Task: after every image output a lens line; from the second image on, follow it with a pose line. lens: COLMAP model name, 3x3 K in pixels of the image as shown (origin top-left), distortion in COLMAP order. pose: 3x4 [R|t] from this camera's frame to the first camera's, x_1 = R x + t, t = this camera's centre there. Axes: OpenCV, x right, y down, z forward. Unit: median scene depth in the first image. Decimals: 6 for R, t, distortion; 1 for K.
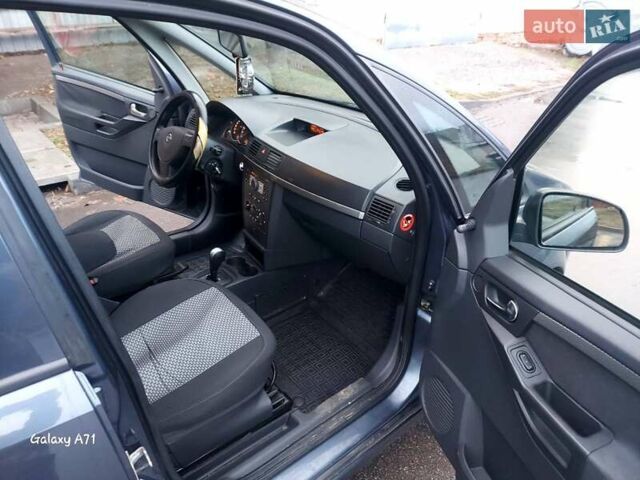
lens RADIAL K [[470.0, 0, 316.9], [0, 470.0, 240.9], [0, 0, 1]] dist [0.107532, -0.109927]
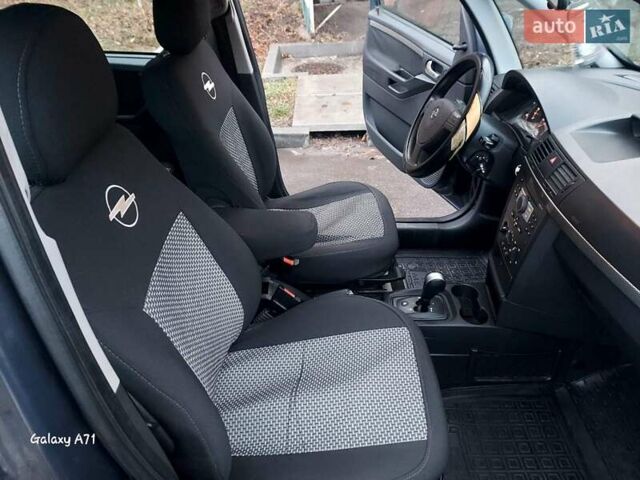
lens RADIAL K [[470.0, 0, 316.9], [0, 470.0, 240.9], [0, 0, 1]] dist [0.107532, -0.109927]
pose [[0.778459, 0.325421, -0.536752, 0.019852], [-0.276000, 0.945473, 0.172932, -0.091350], [0.563760, 0.013523, 0.825828, 0.231513]]
